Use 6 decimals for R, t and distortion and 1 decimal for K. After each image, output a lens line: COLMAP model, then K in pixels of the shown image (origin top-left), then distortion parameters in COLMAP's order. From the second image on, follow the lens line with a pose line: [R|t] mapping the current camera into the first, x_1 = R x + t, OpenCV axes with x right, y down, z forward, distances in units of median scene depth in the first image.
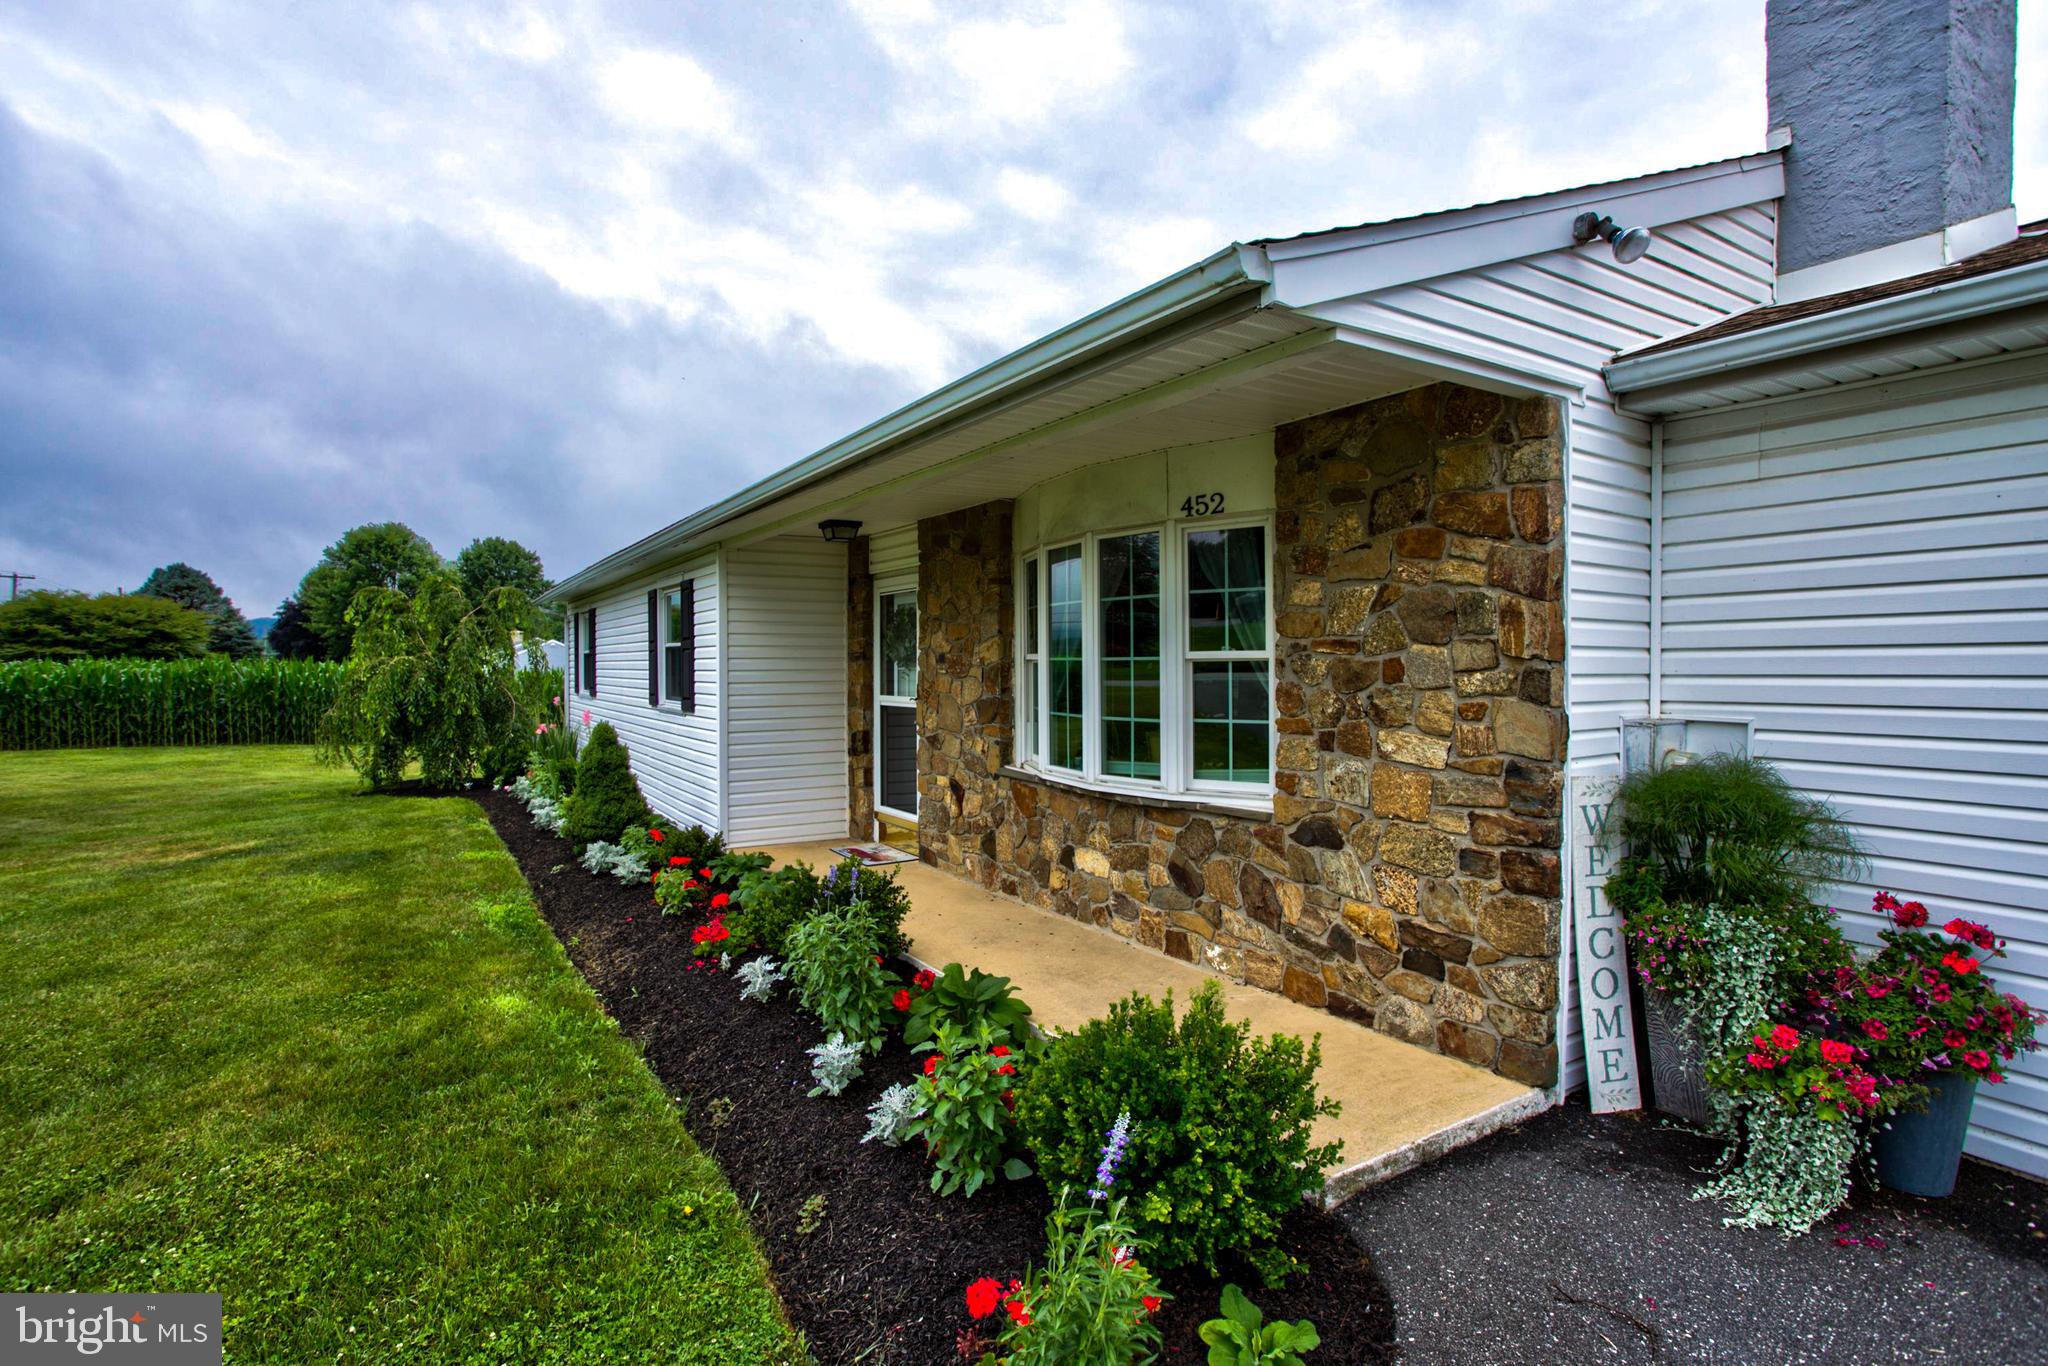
lens RADIAL K [[982.4, 0, 1024.0], [0, 982.4, 683.0], [0, 0, 1]] dist [-0.003007, -0.000345]
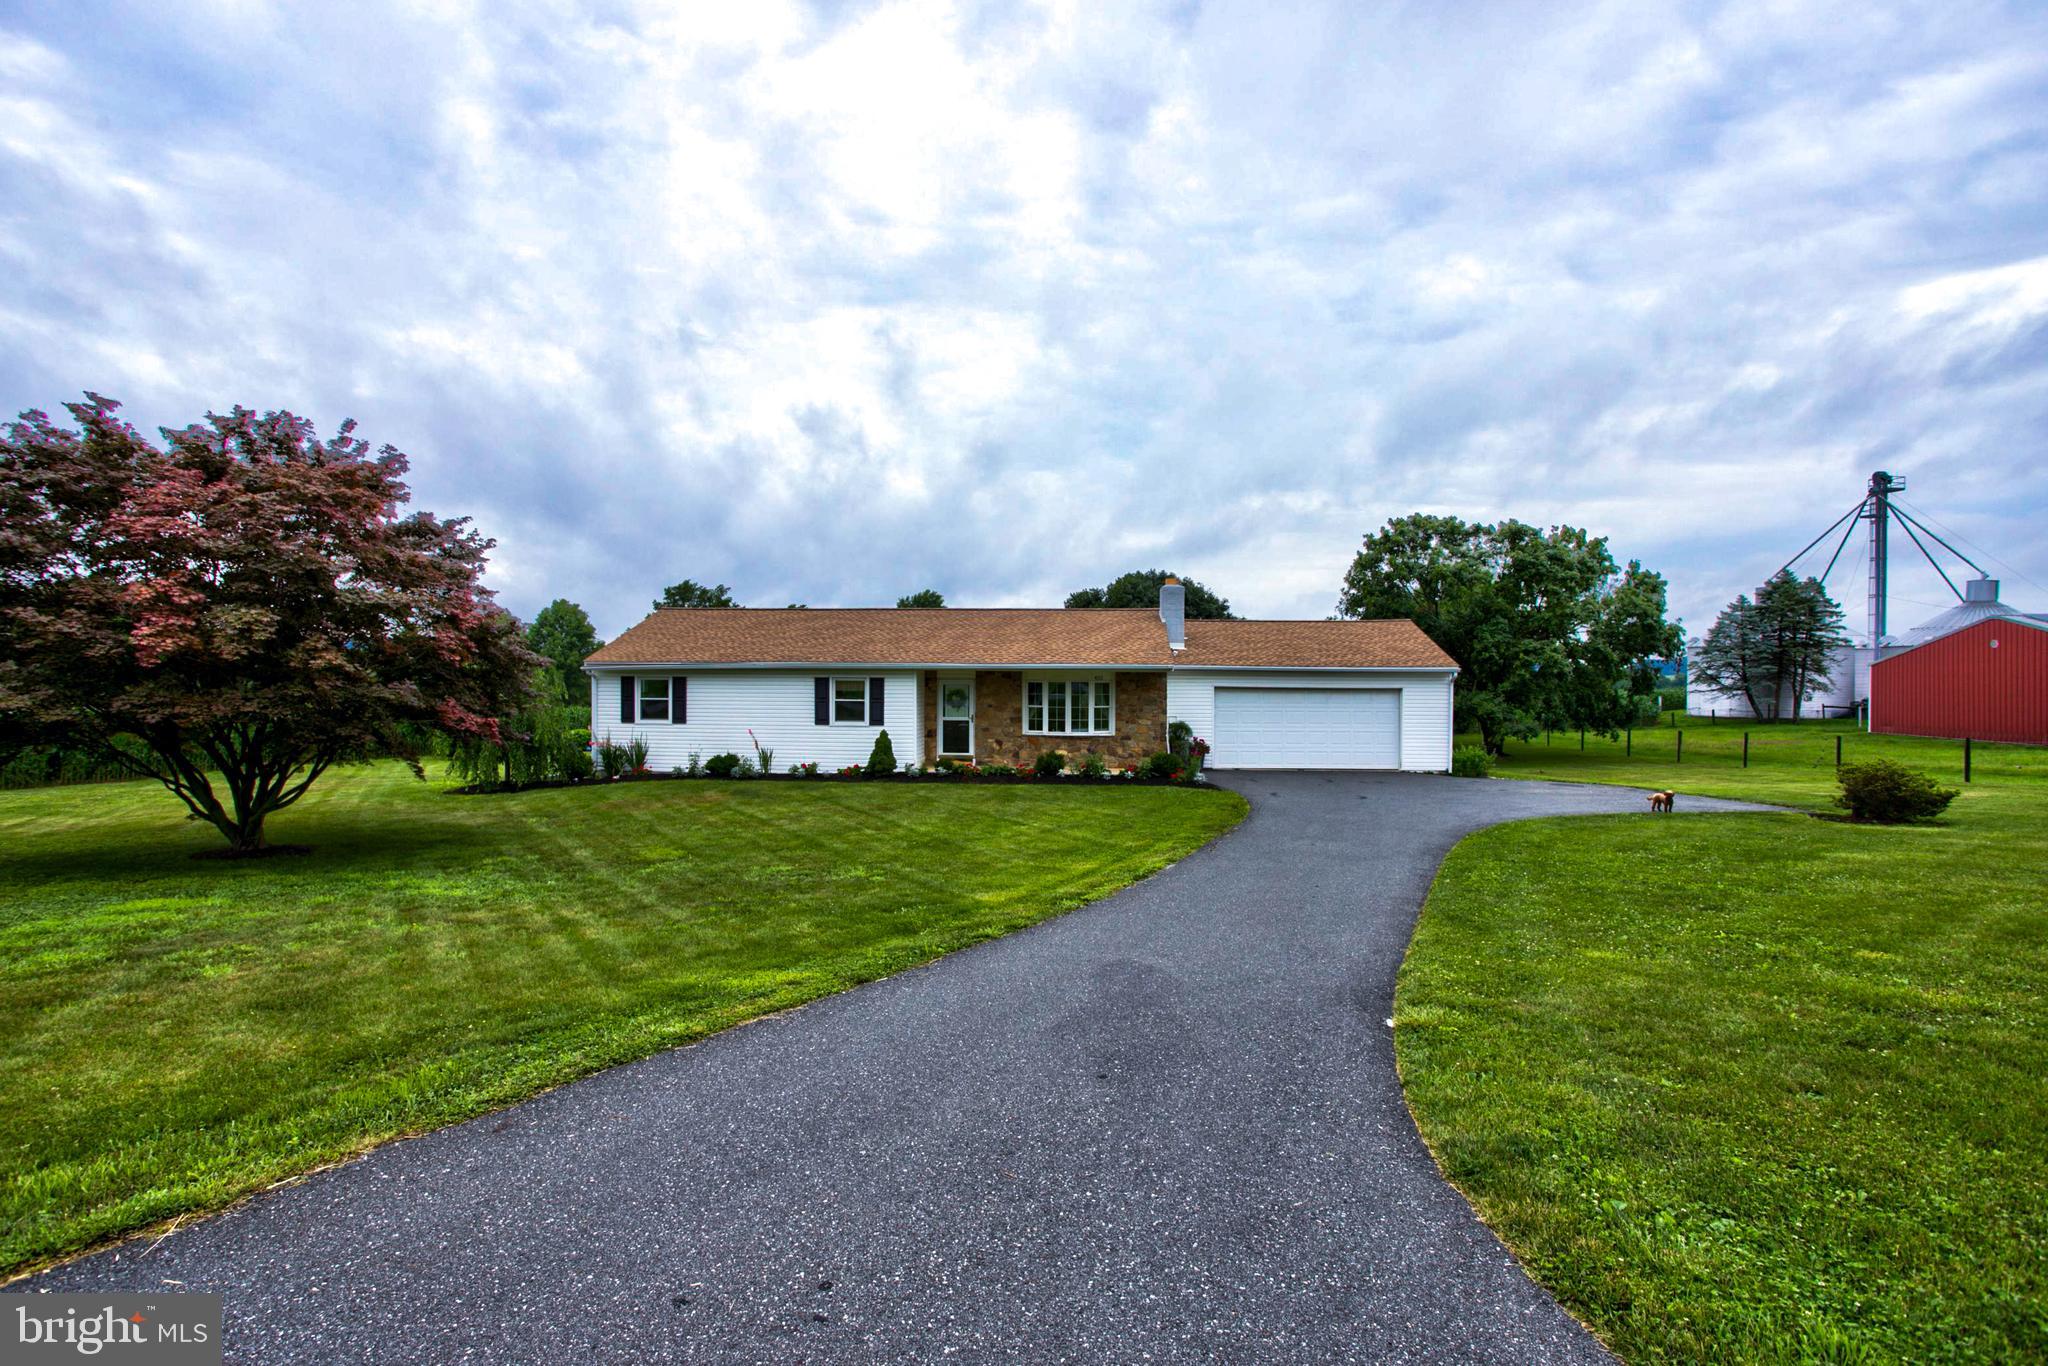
lens RADIAL K [[982.4, 0, 1024.0], [0, 982.4, 683.0], [0, 0, 1]] dist [-0.003007, -0.000345]
pose [[0.600960, -0.007355, 0.799245, -3.851201], [0.007958, 0.999963, 0.003217, -0.158002], [-0.799239, 0.004427, 0.600997, -1.641637]]
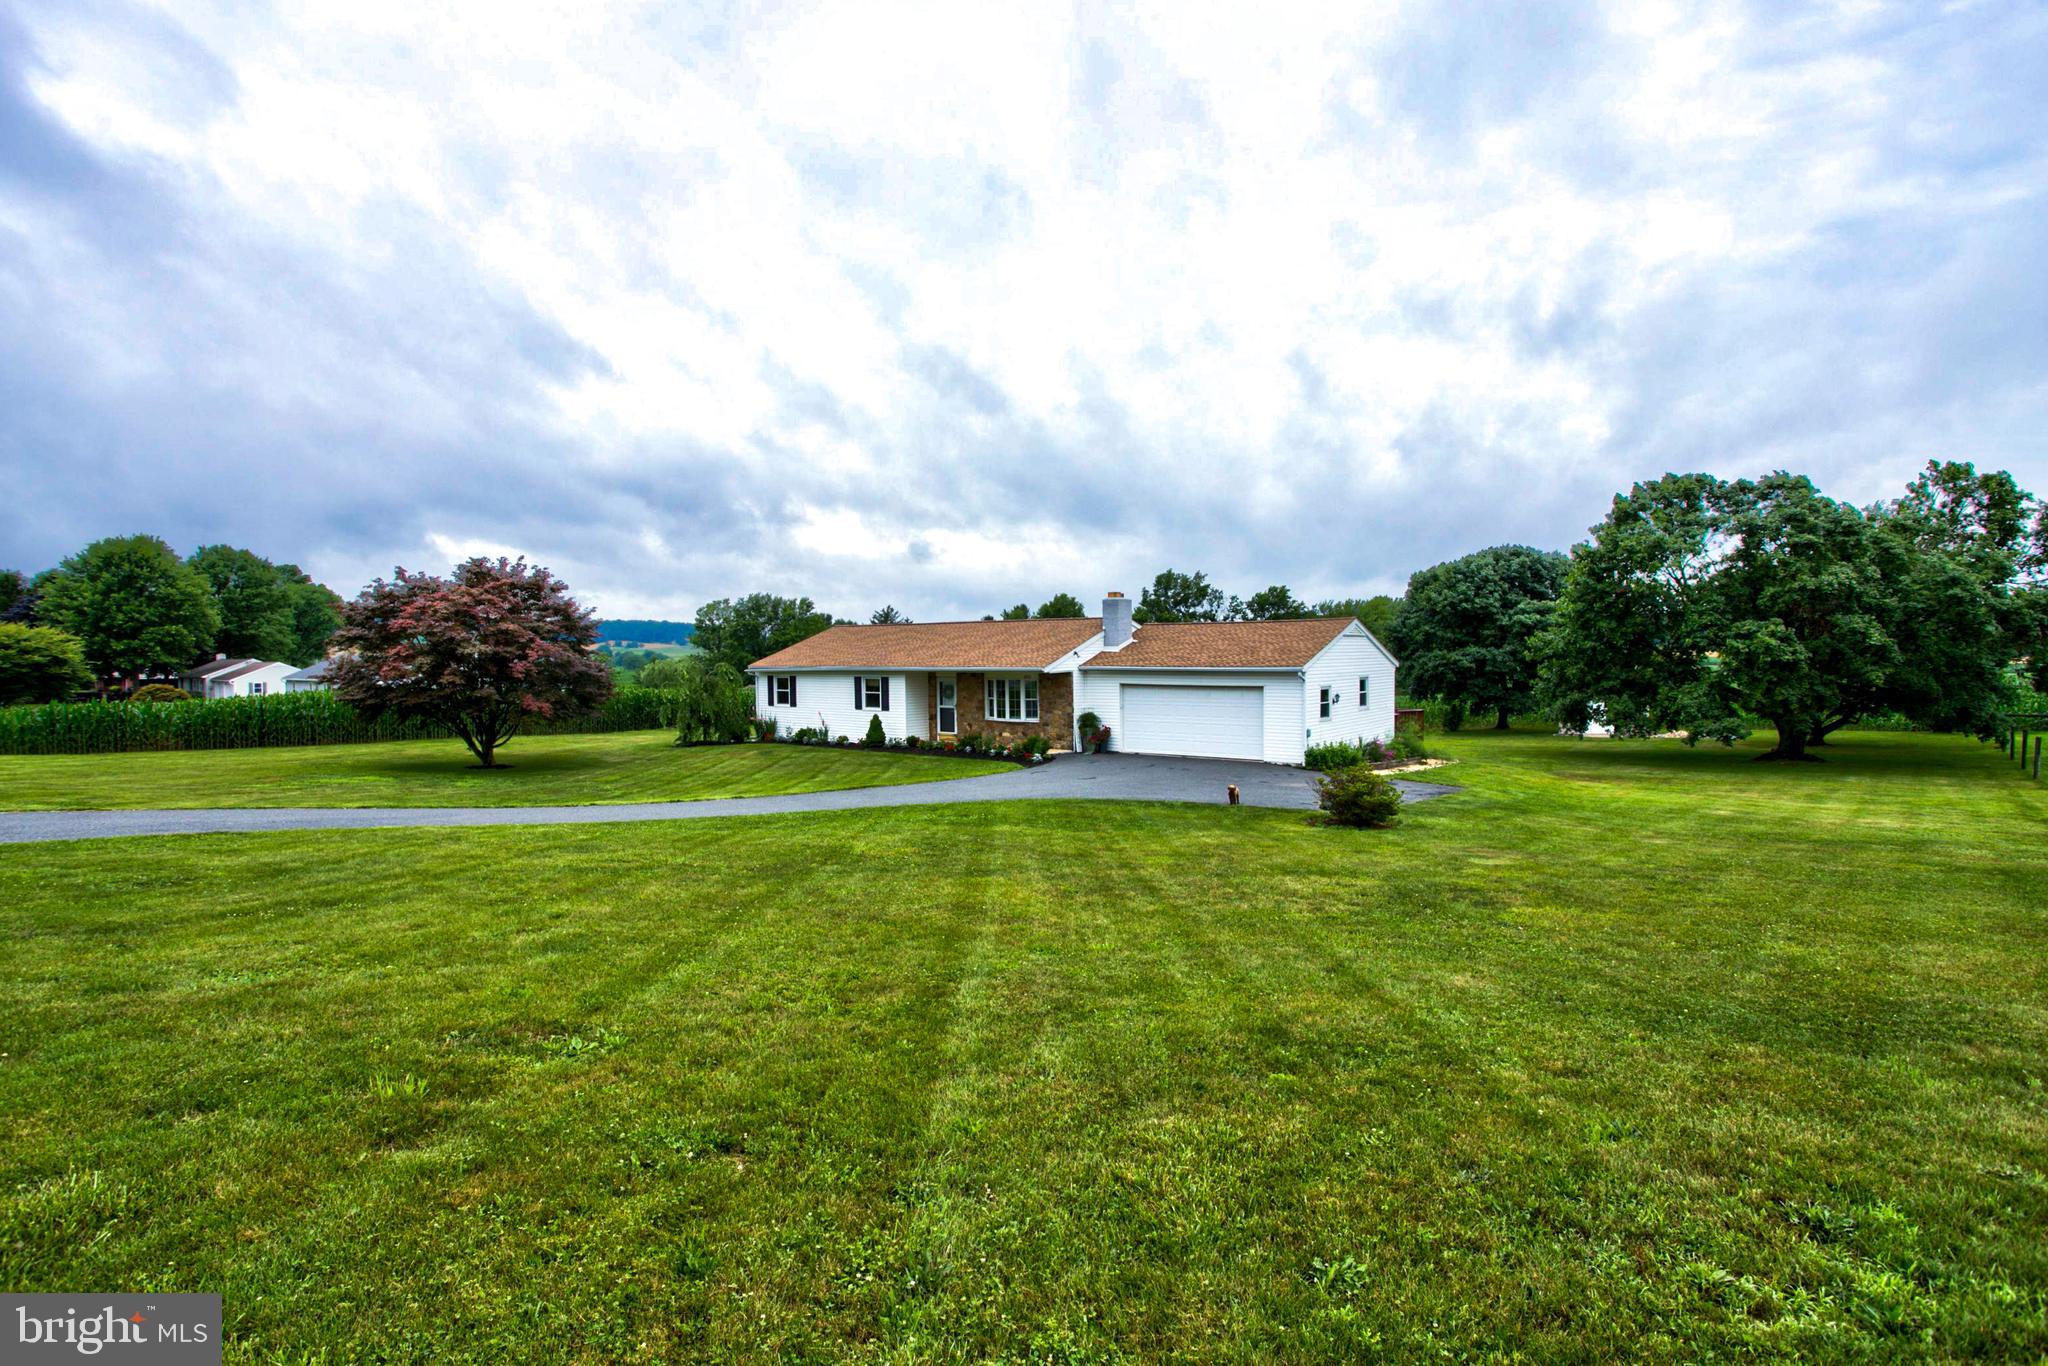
lens RADIAL K [[982.4, 0, 1024.0], [0, 982.4, 683.0], [0, 0, 1]] dist [-0.003007, -0.000345]
pose [[0.948678, -0.024605, 0.315286, -1.760047], [0.018816, 0.999594, 0.021390, -0.257106], [-0.315685, -0.014360, 0.948755, -4.811220]]
